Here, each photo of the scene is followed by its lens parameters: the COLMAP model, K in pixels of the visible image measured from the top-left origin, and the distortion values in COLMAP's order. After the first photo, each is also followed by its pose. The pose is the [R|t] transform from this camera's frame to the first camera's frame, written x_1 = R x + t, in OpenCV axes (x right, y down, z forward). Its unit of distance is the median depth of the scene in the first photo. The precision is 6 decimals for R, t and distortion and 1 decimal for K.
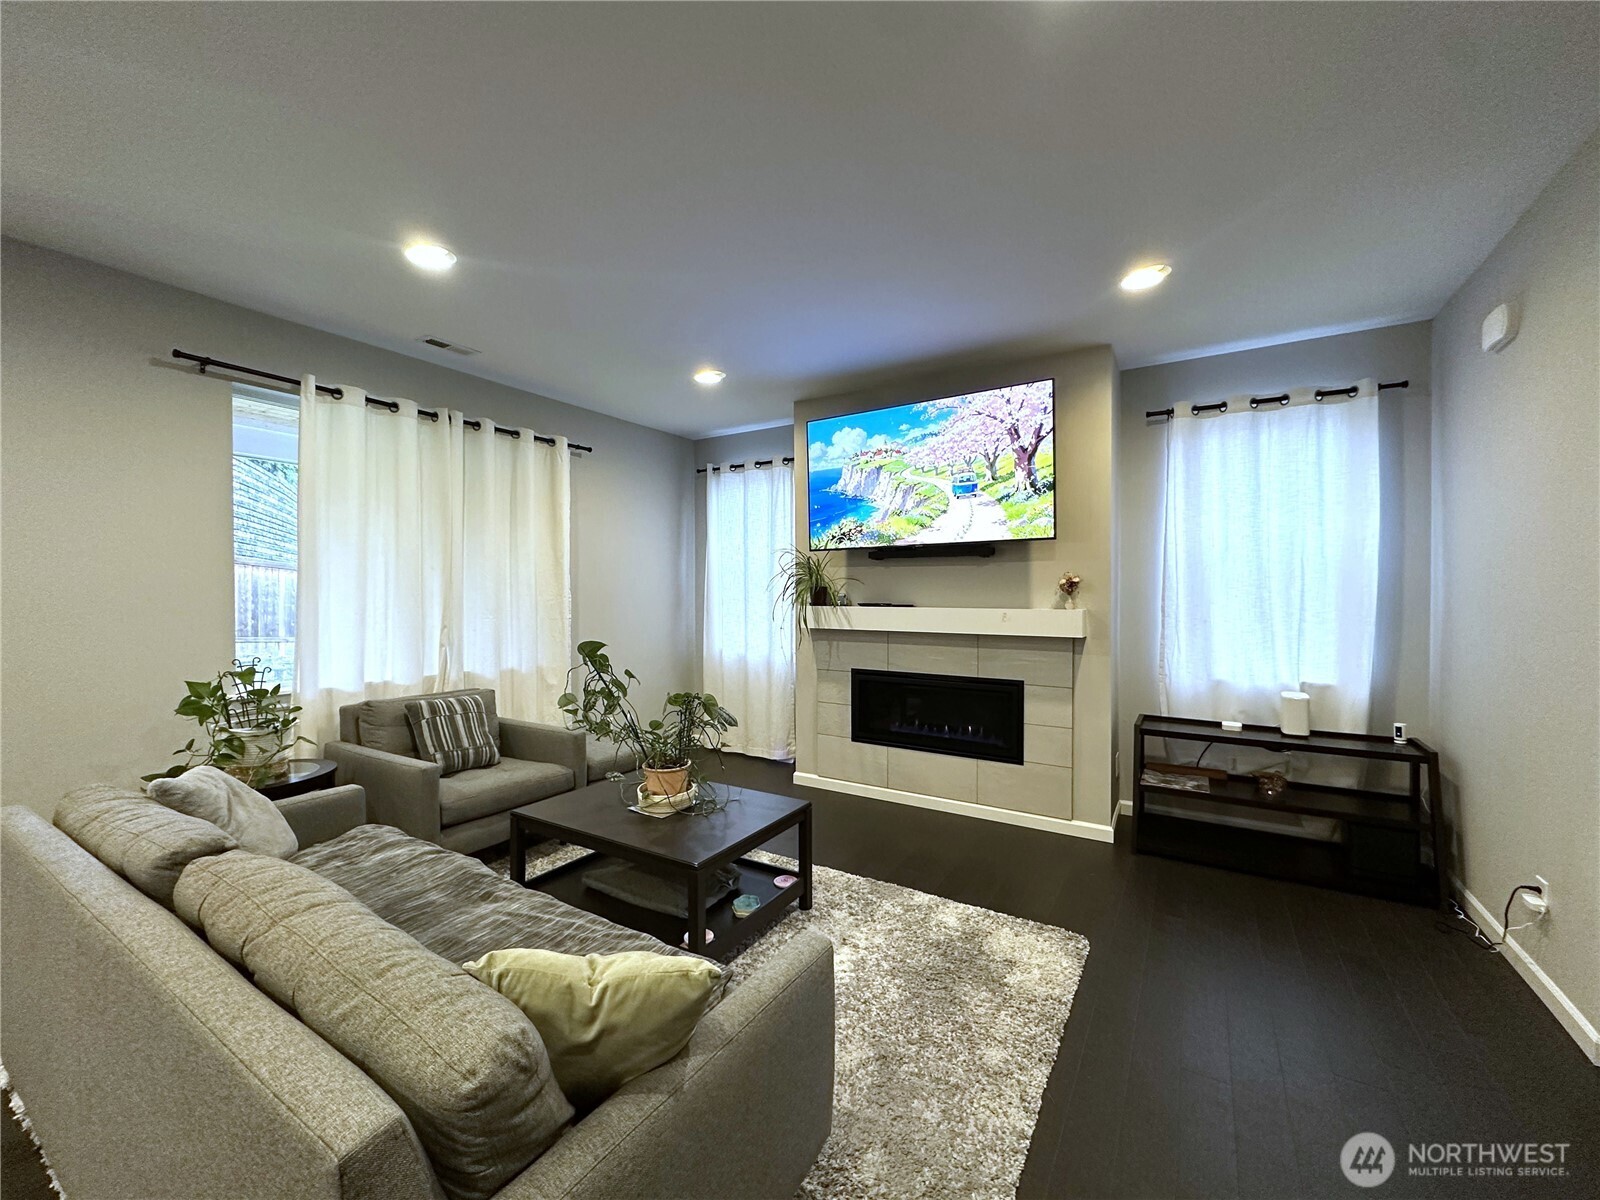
lens RADIAL K [[639.6, 0, 800.0], [0, 639.6, 600.0], [0, 0, 1]] dist [-0.000718, 0.000074]
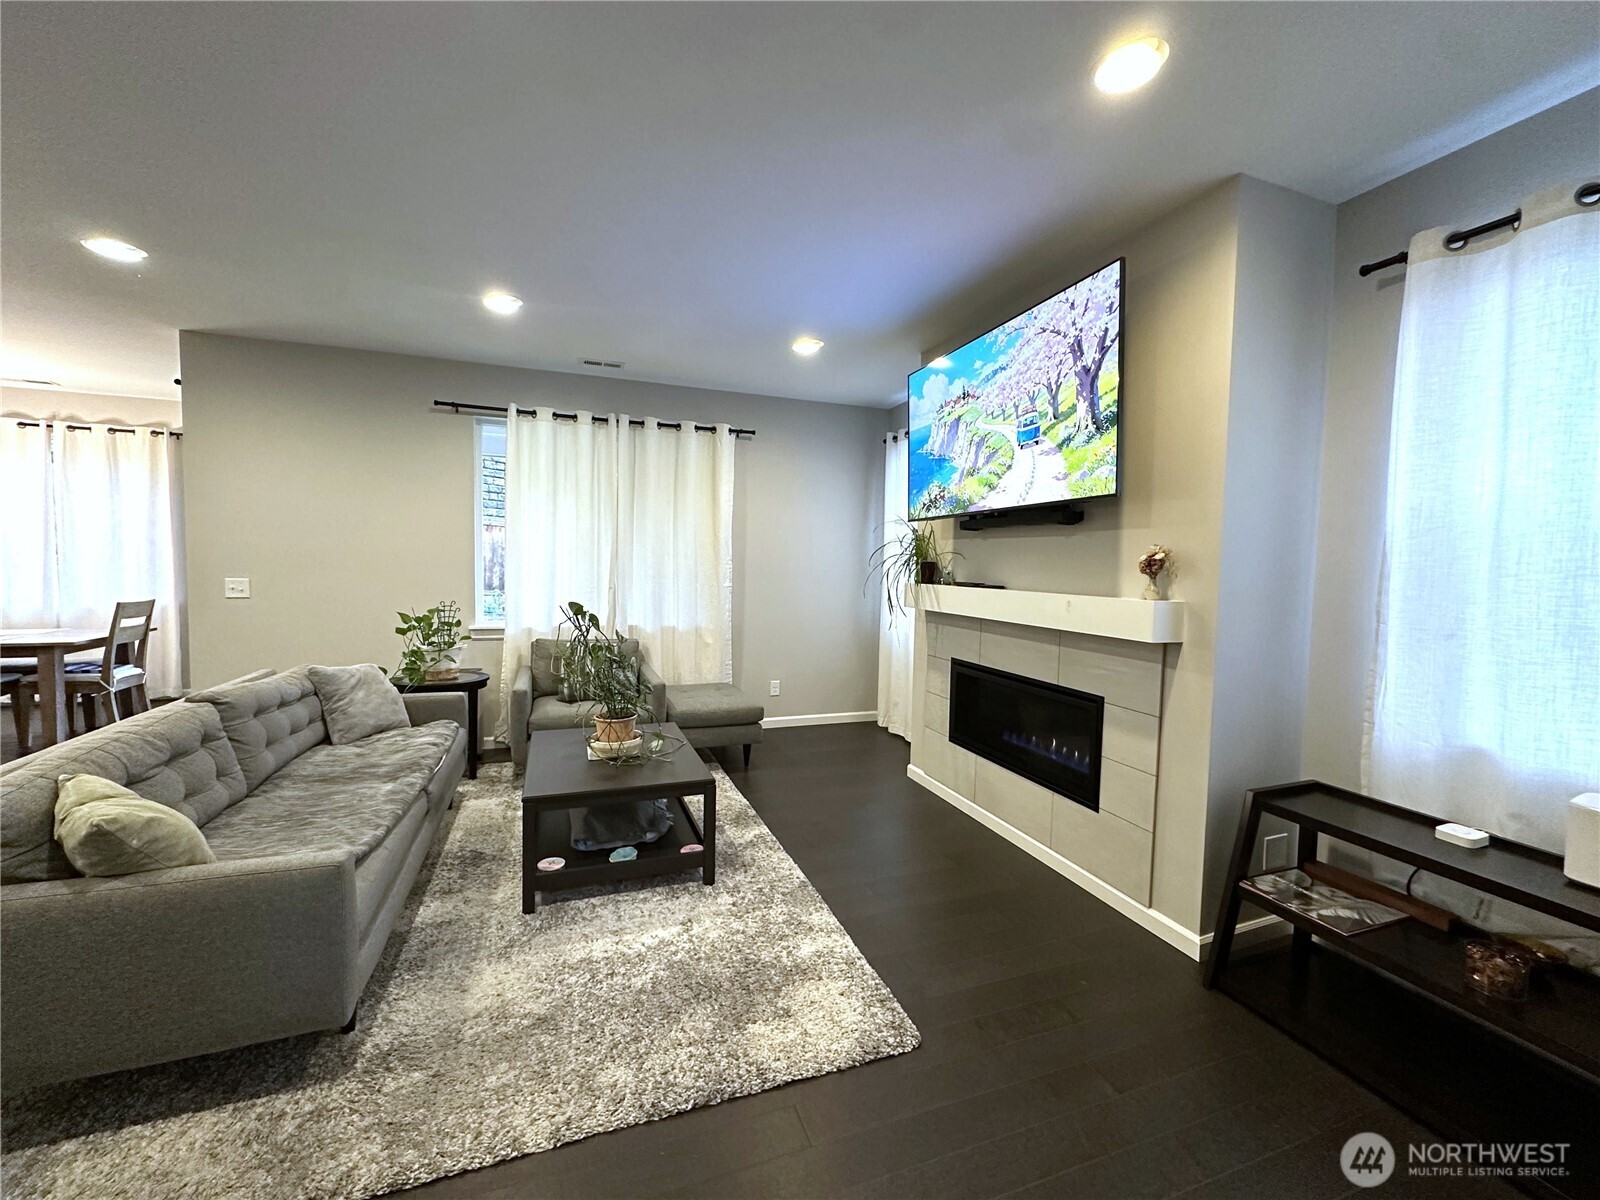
lens RADIAL K [[639.6, 0, 800.0], [0, 639.6, 600.0], [0, 0, 1]] dist [-0.000718, 0.000074]
pose [[0.788679, 0.053424, -0.612480, 0.525008], [-0.030682, 0.998396, 0.047577, -0.005812], [0.614040, -0.018730, 0.789053, 0.233221]]
